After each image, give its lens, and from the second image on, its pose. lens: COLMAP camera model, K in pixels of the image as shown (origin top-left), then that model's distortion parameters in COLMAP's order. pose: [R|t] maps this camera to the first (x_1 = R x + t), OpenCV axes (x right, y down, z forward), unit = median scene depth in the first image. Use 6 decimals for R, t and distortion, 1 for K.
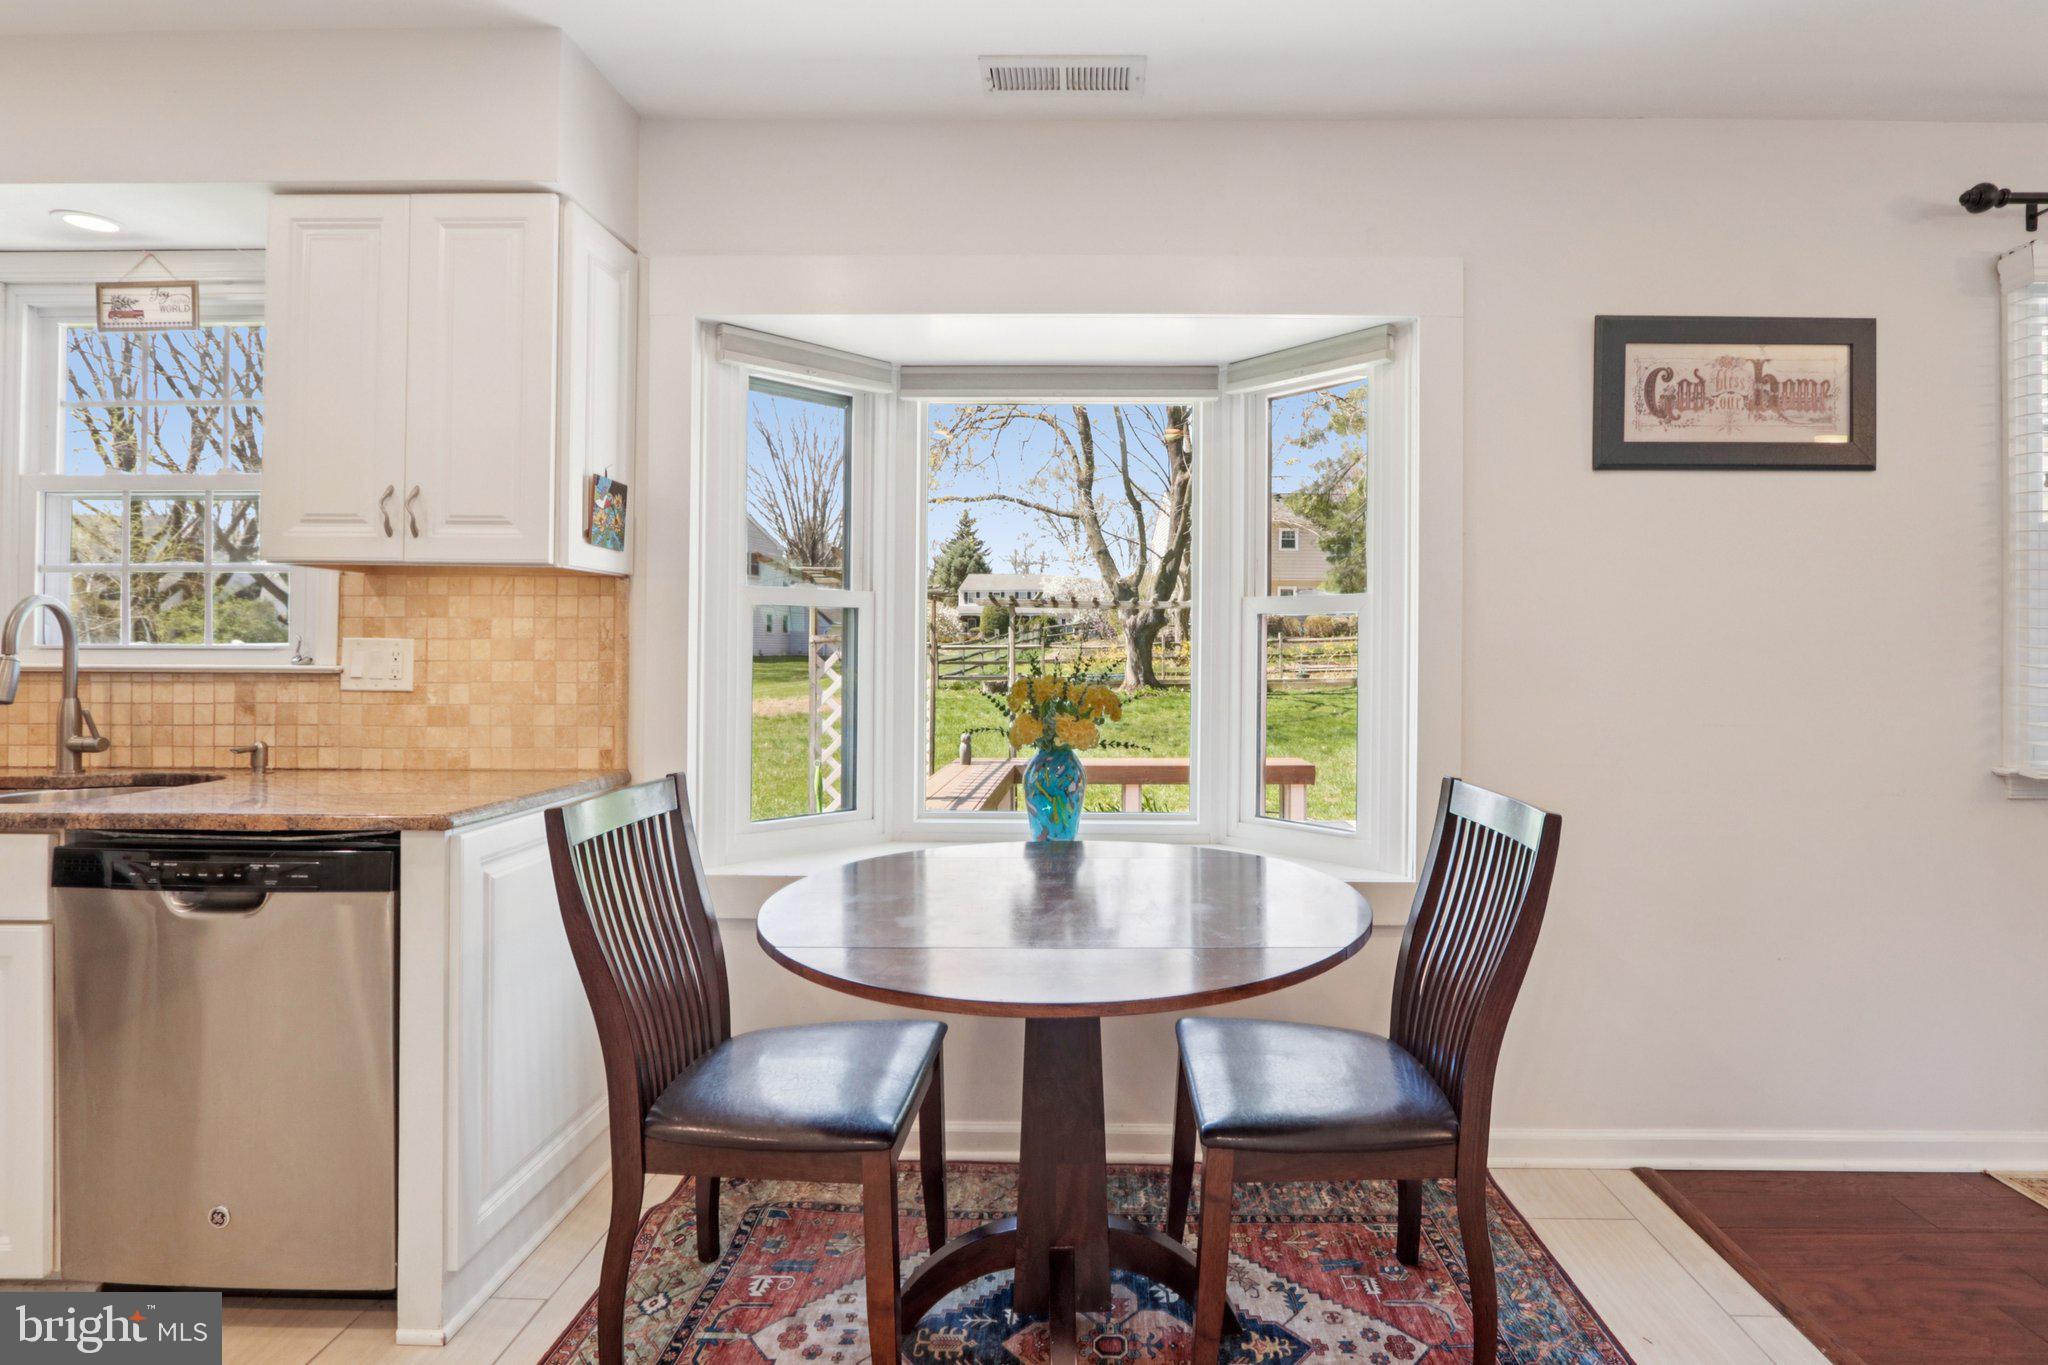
lens RADIAL K [[992.1, 0, 1084.9], [0, 992.1, 640.0], [0, 0, 1]] dist [-0.015140, 0.000684]
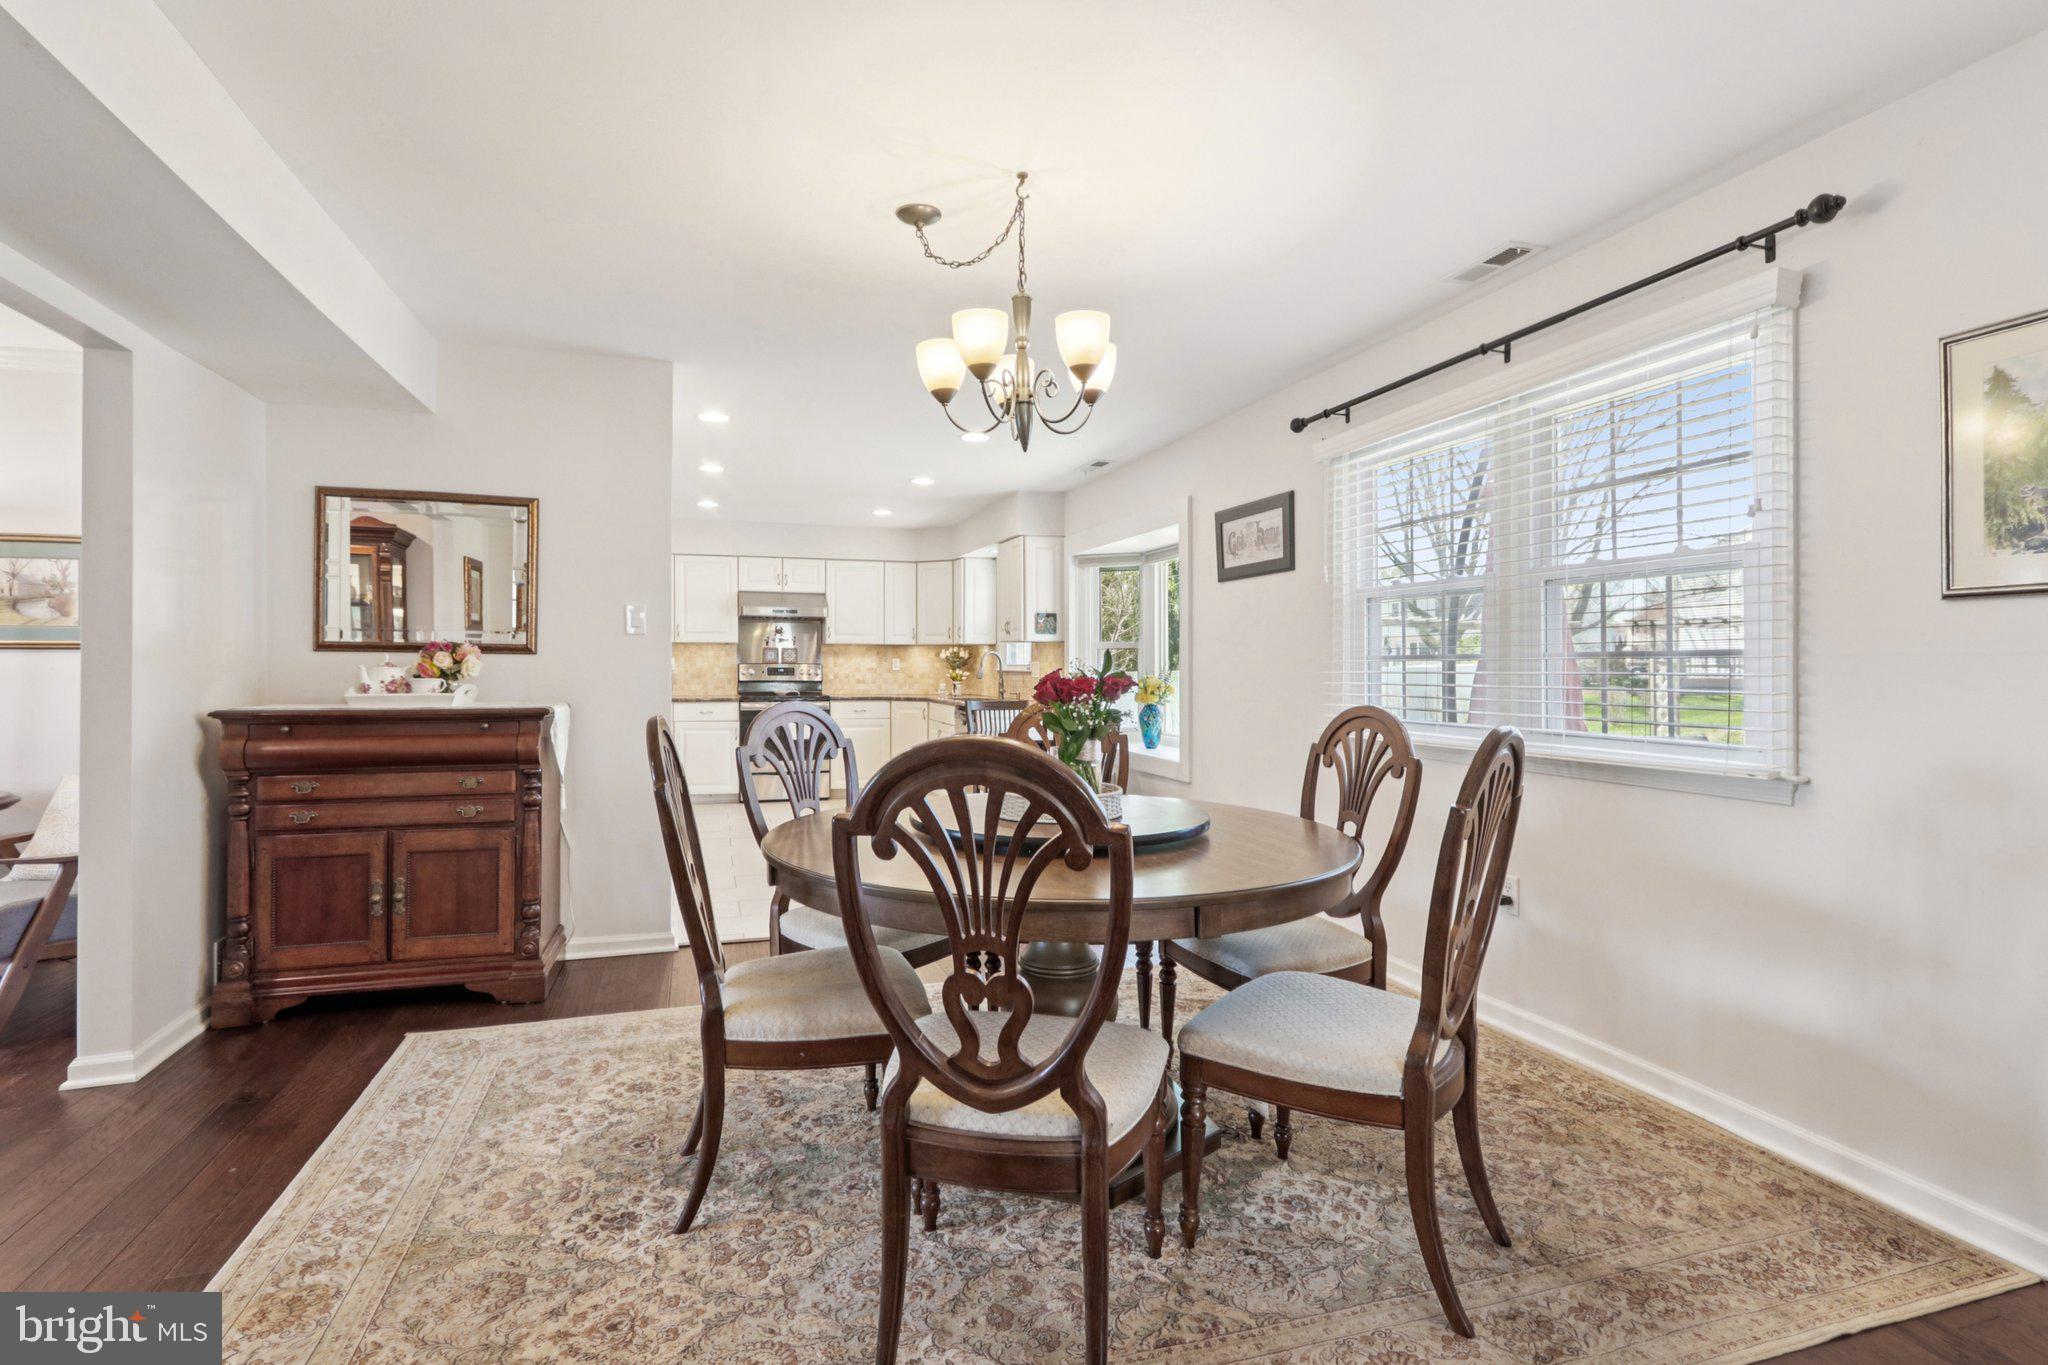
lens RADIAL K [[983.0, 0, 994.2], [0, 983.0, 656.1], [0, 0, 1]] dist [0.016582, 0.000278]
pose [[0.294591, -0.010438, -0.955567, 2.423273], [0.006143, 0.999940, -0.009029, 0.007260], [0.955604, -0.003211, 0.294637, -0.116621]]
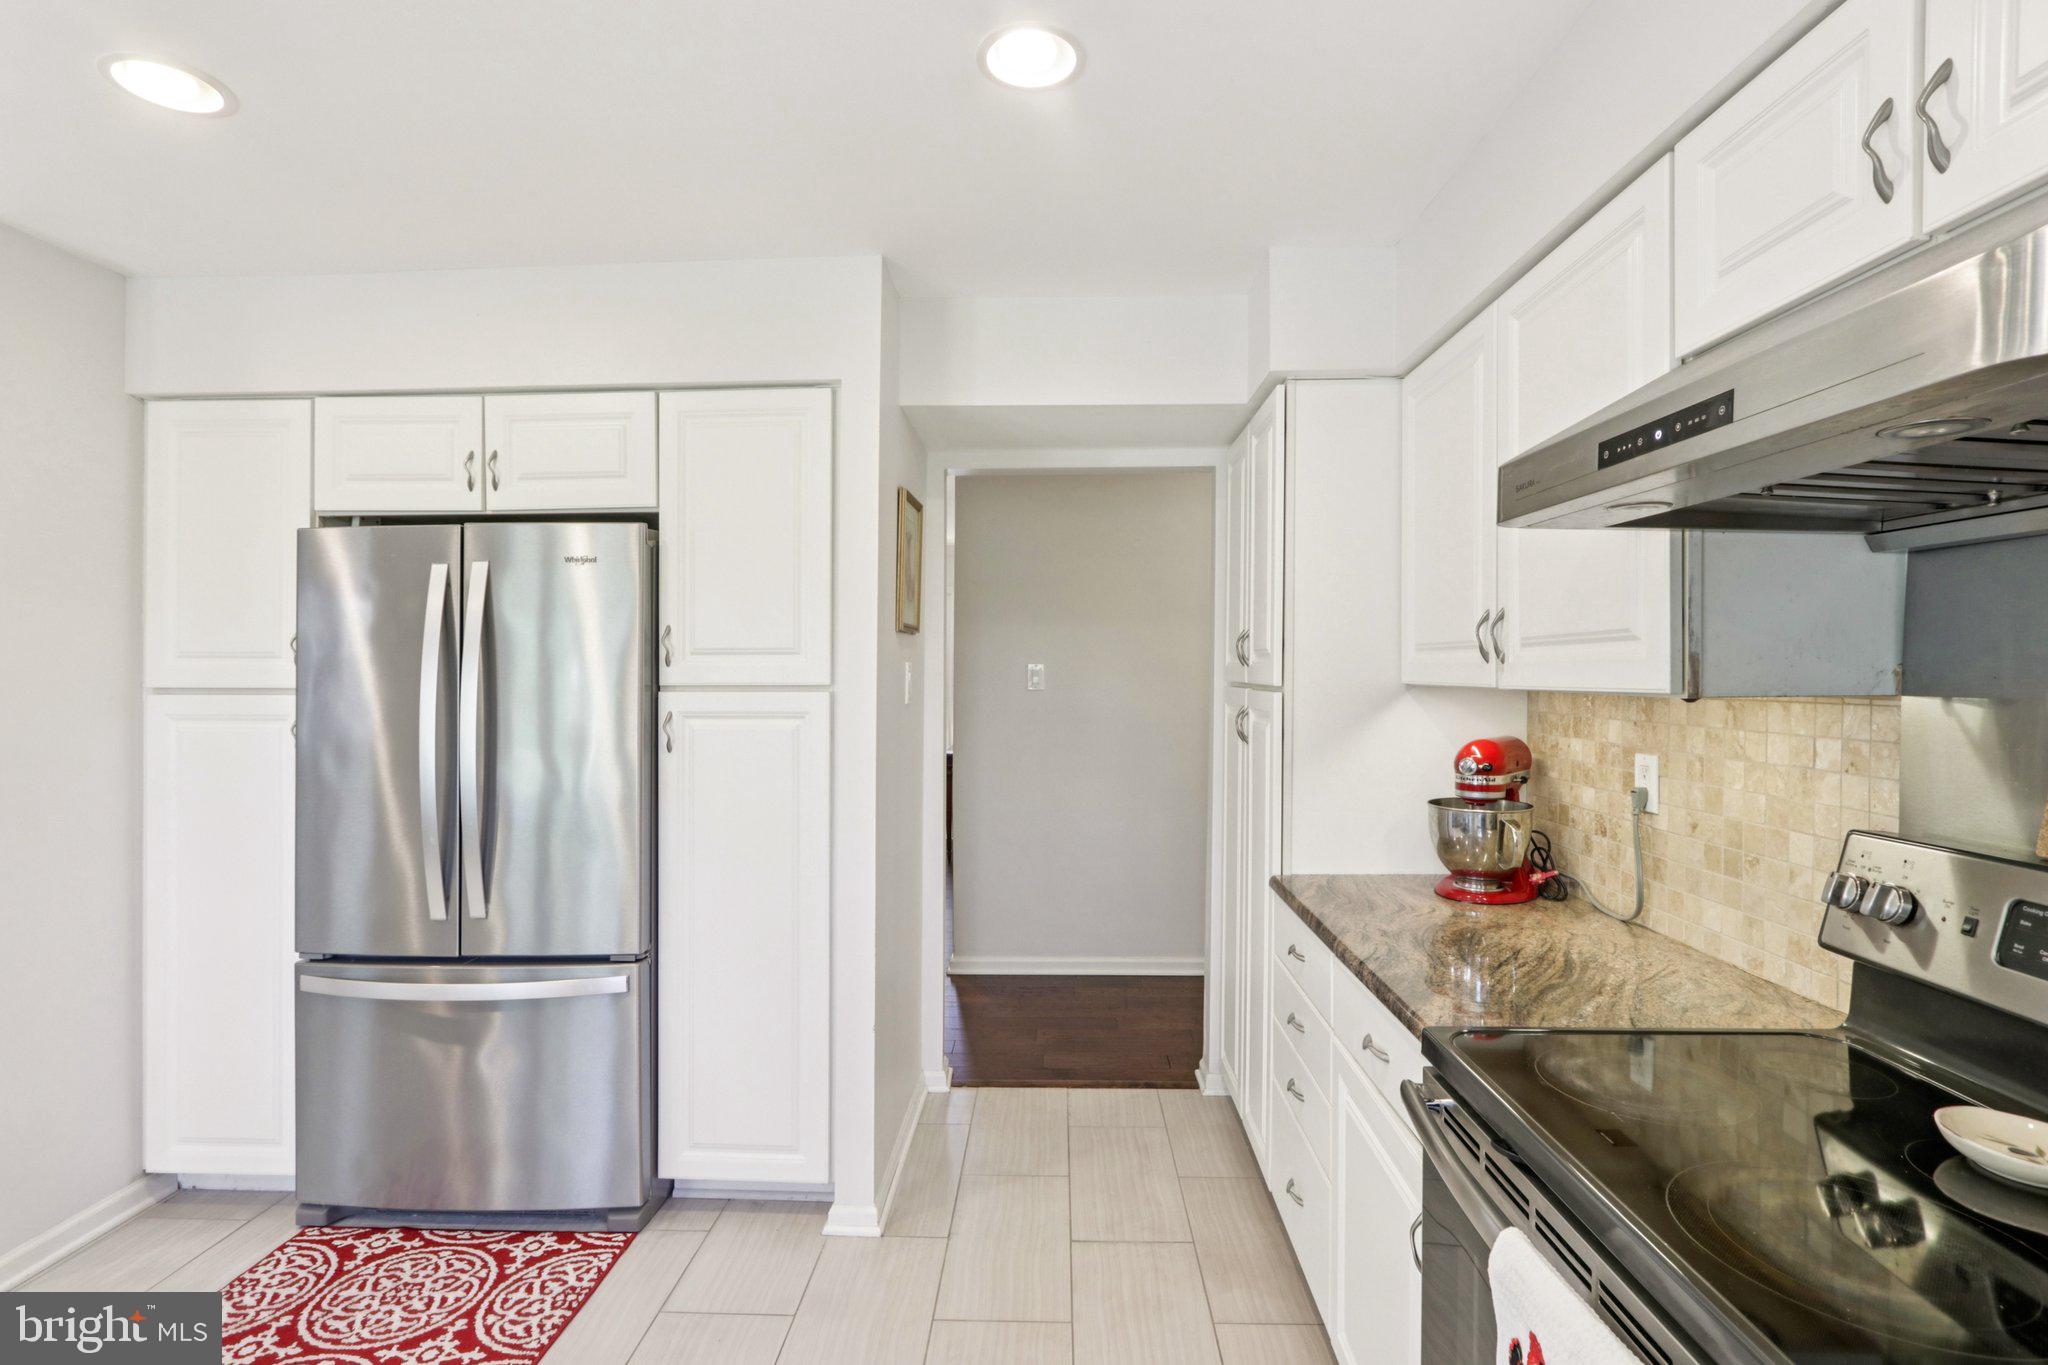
lens RADIAL K [[971.5, 0, 1009.5], [0, 971.5, 670.6], [0, 0, 1]] dist [-0.000973, 0.000047]
pose [[-0.999604, -0.001041, 0.028131, -1.056650], [-0.001241, 0.999974, -0.007088, -0.093547], [-0.028123, -0.007120, -0.999579, 0.649601]]
